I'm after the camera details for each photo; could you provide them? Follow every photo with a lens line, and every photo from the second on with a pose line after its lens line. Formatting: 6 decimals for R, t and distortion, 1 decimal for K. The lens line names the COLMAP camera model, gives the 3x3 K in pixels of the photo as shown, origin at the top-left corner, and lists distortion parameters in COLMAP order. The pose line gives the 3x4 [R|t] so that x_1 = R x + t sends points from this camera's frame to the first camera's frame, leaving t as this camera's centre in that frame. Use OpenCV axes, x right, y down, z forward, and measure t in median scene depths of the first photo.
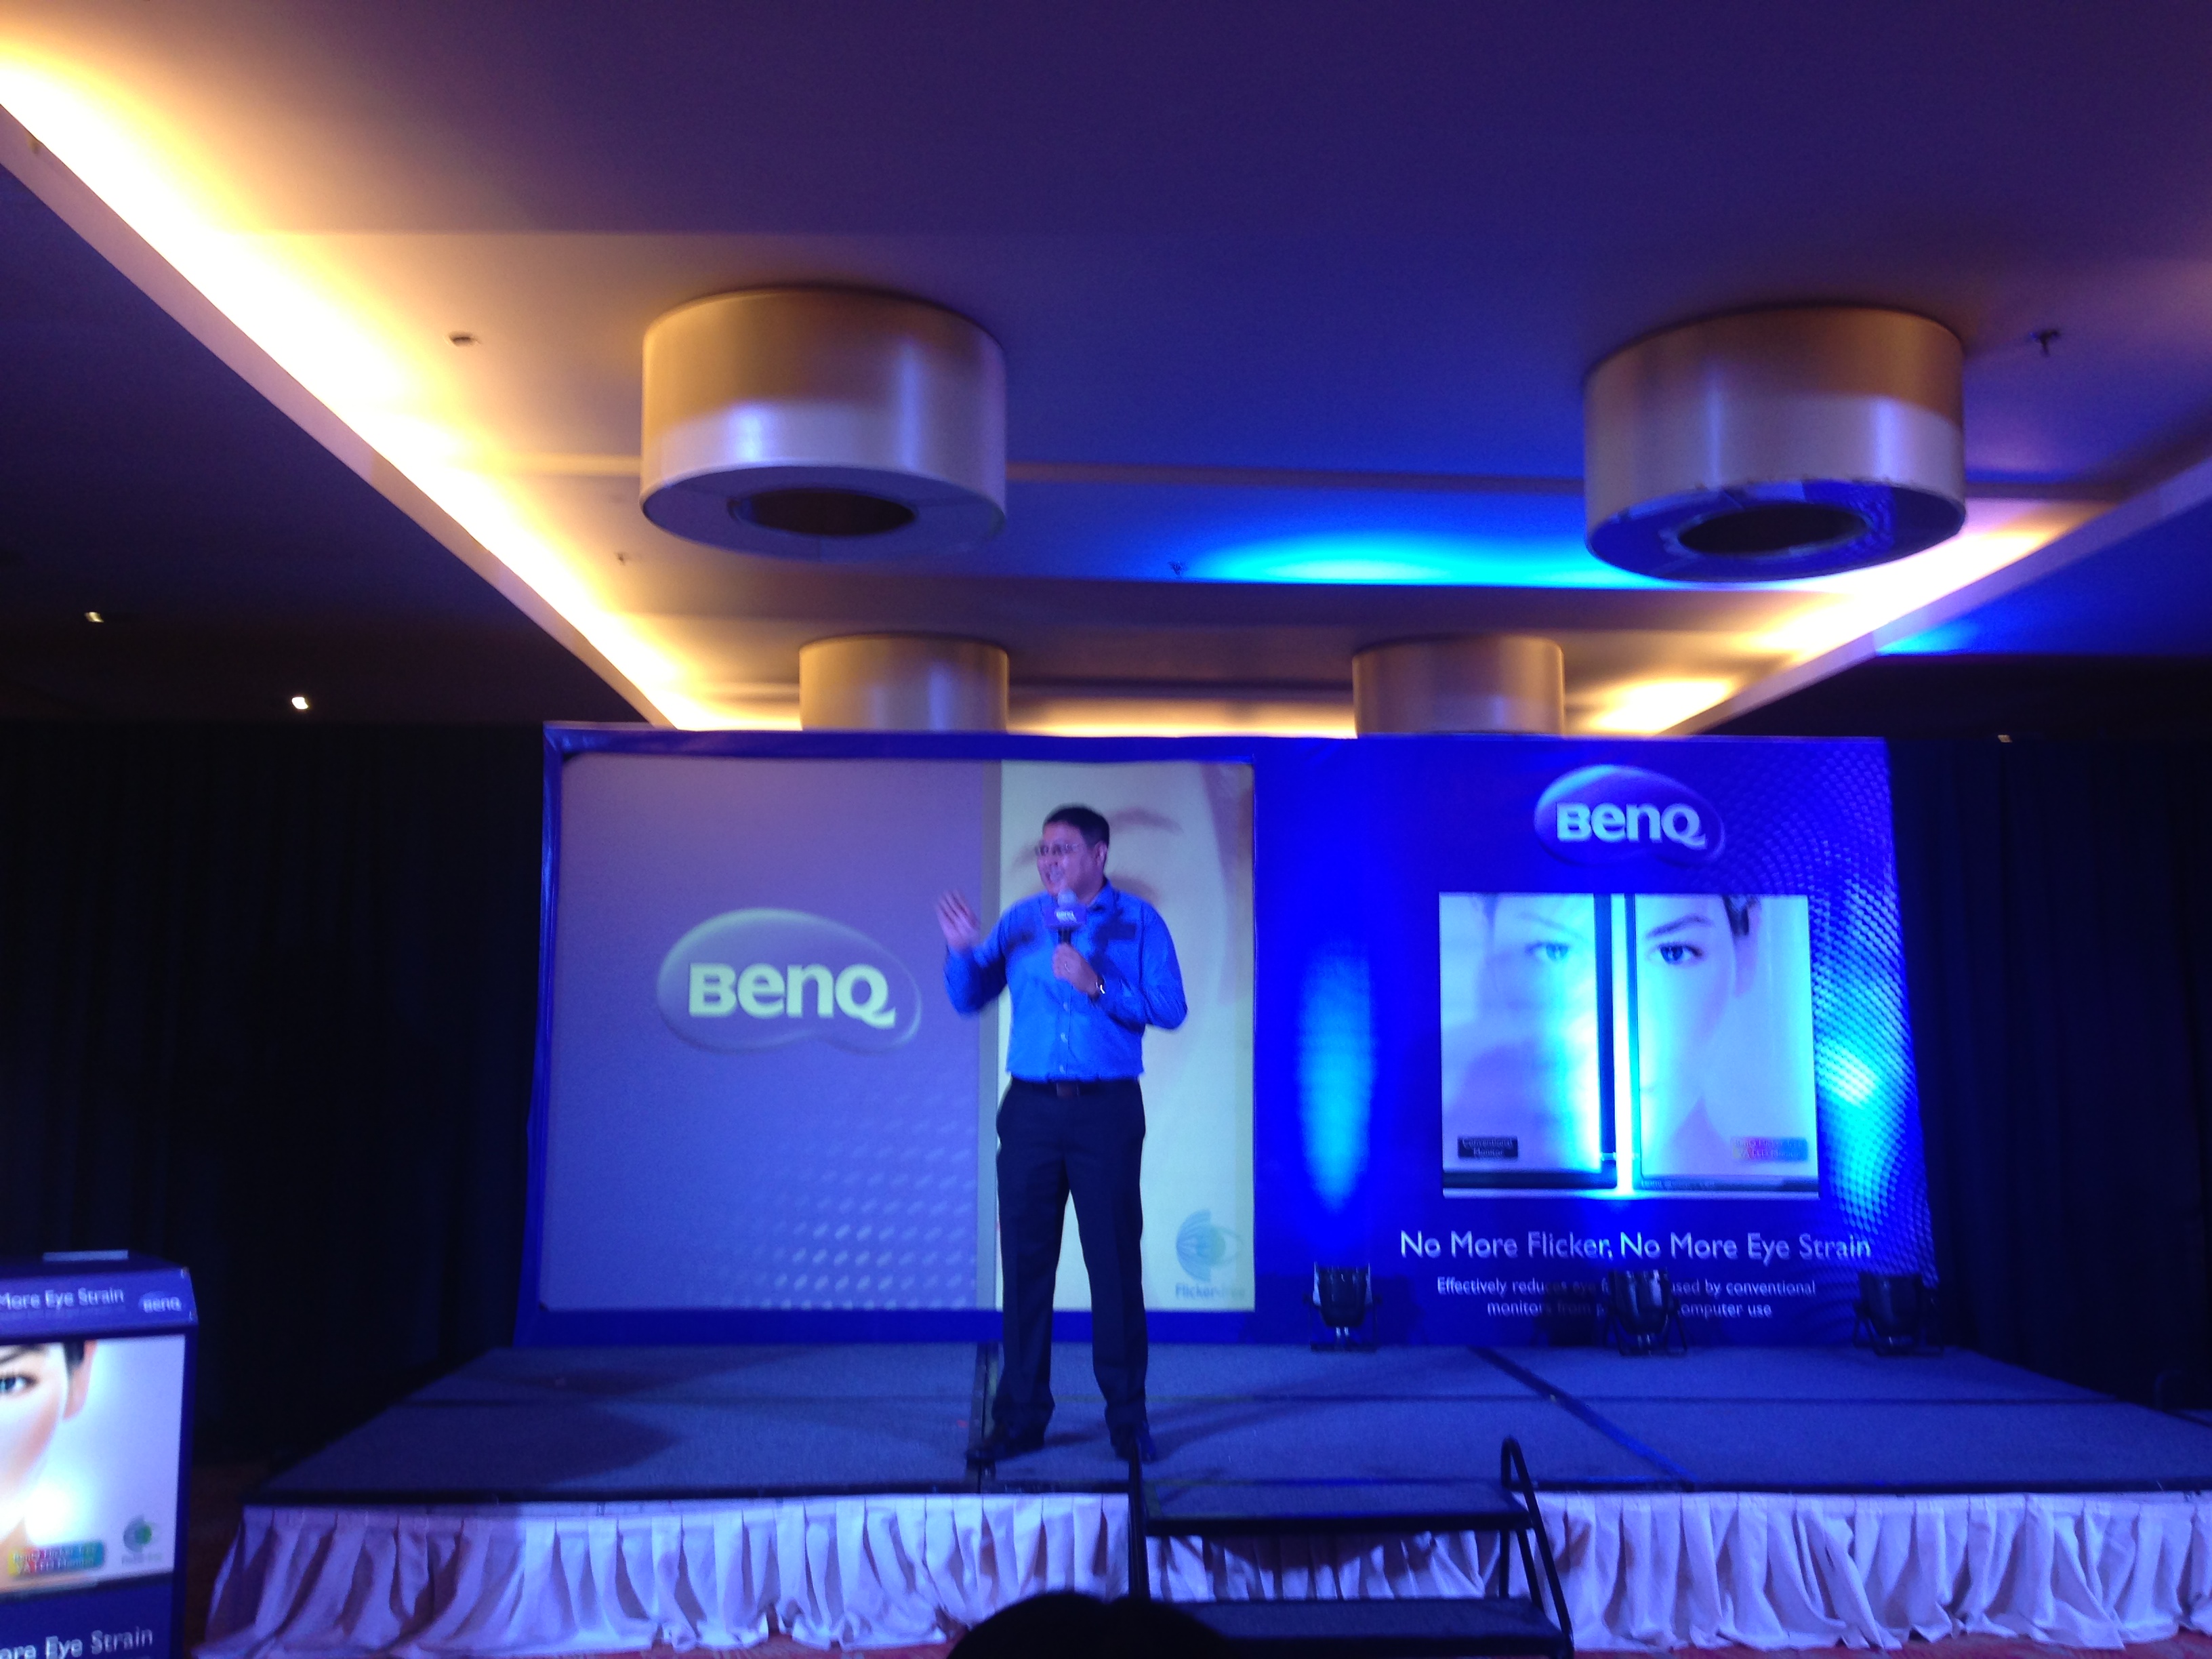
lens RADIAL K [[2078.0, 0, 1089.2], [0, 2078.0, 849.1], [0, 0, 1]] dist [0.062453, 0.000000]
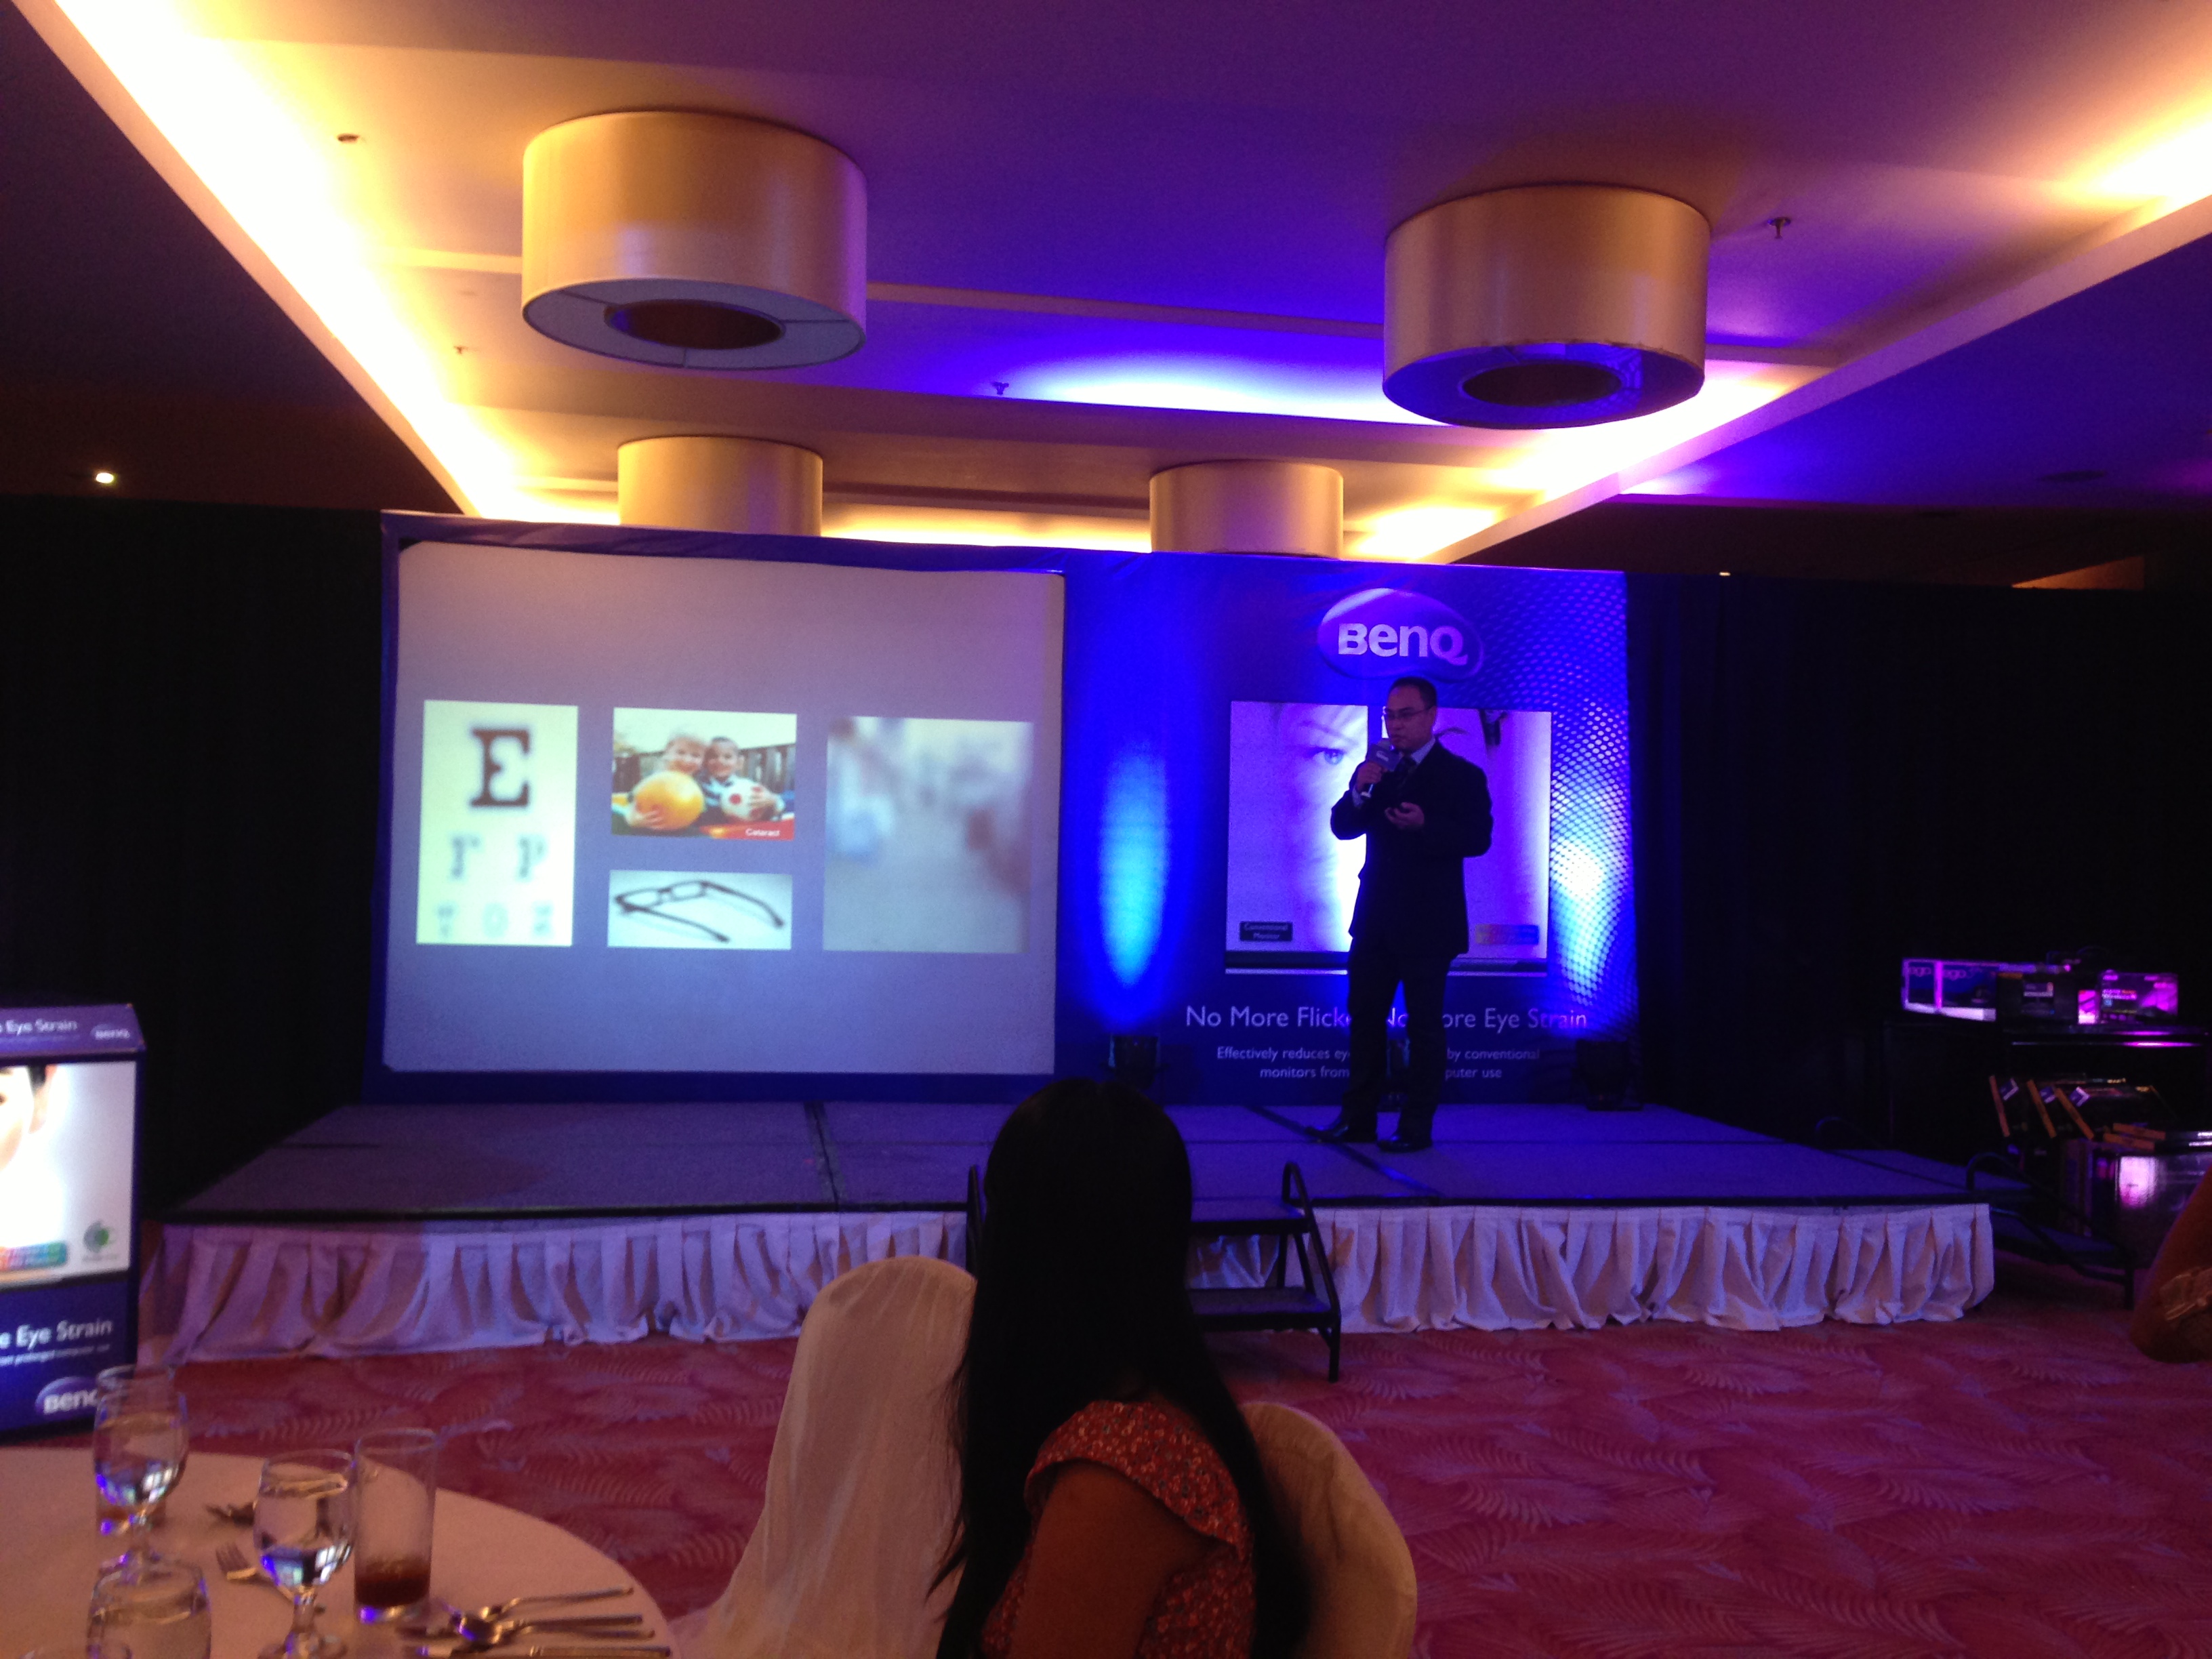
lens RADIAL K [[2078.0, 0, 1093.5], [0, 2078.0, 859.5], [0, 0, 1]] dist [0.062453, 0.000000]
pose [[0.992020, 0.017445, 0.124870, -0.039636], [-0.029458, 0.995039, 0.095020, 0.002604], [-0.122593, -0.097940, 0.987613, -0.083217]]
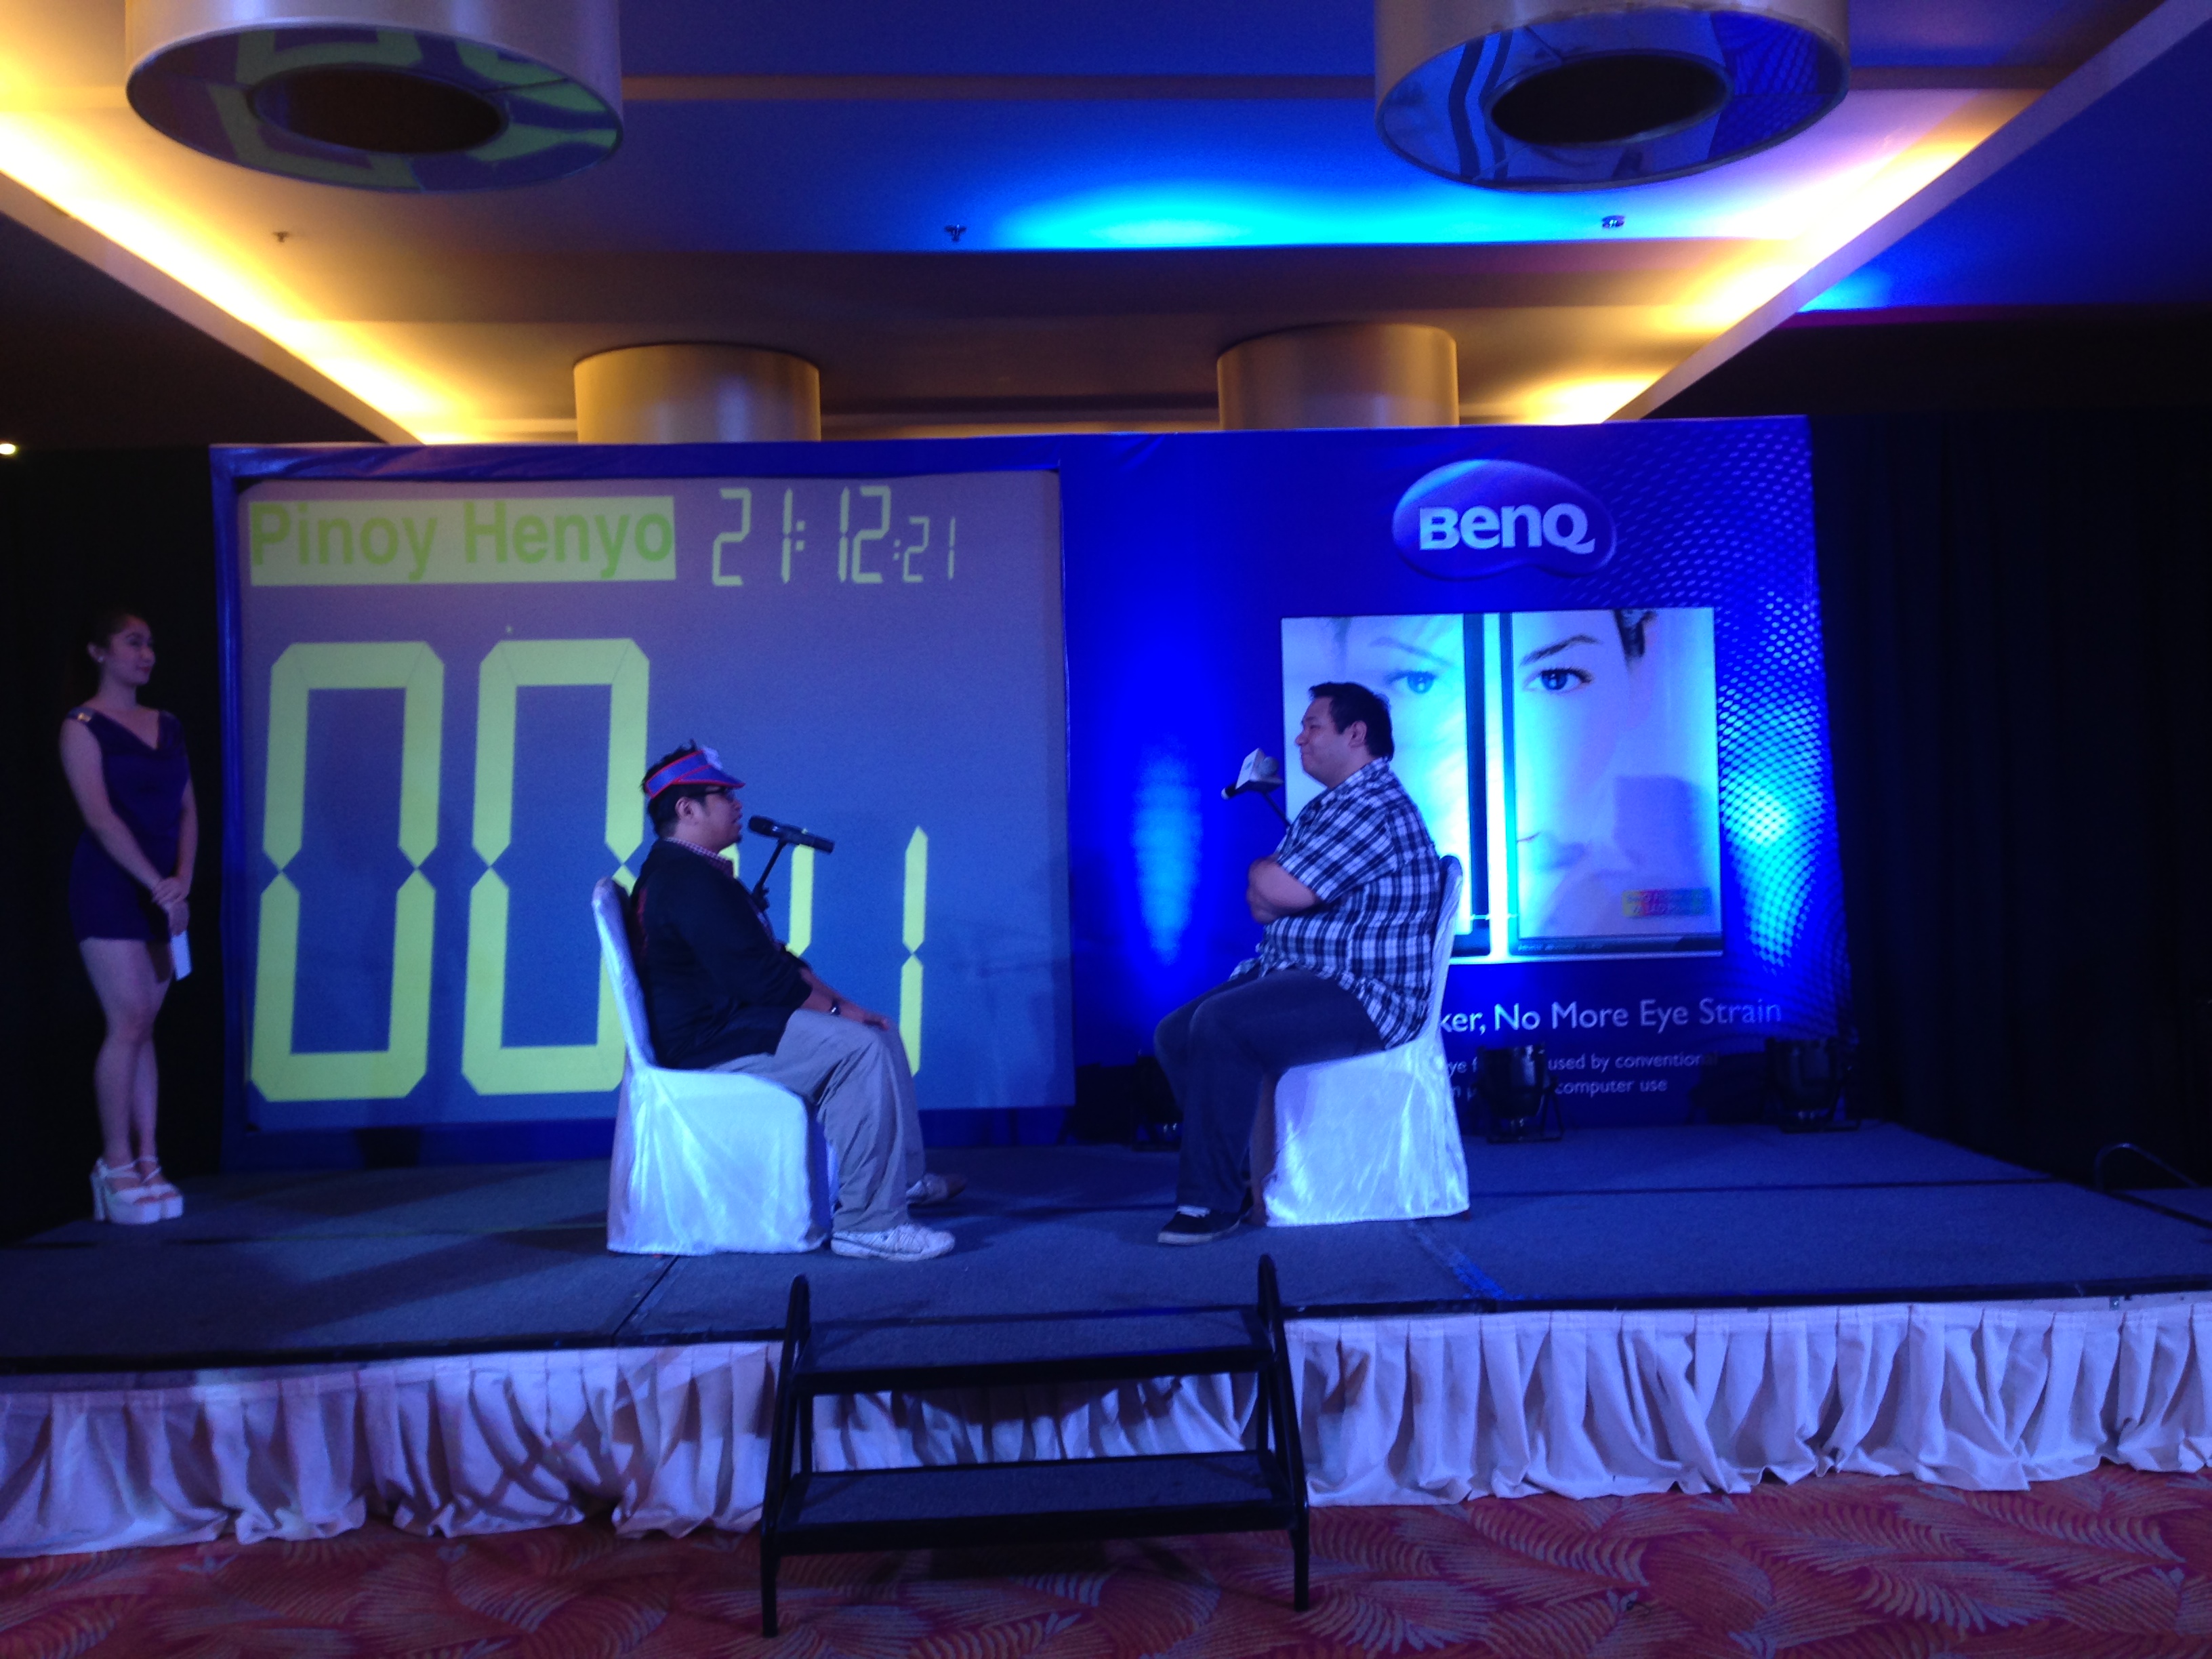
lens RADIAL K [[2078.0, 0, 1081.8], [0, 2078.0, 864.3], [0, 0, 1]] dist [0.062453, 0.000000]
pose [[0.999479, -0.030378, -0.010863, 0.094644], [0.031366, 0.993785, 0.106807, 0.028331], [0.007550, -0.107092, 0.994220, 0.144577]]
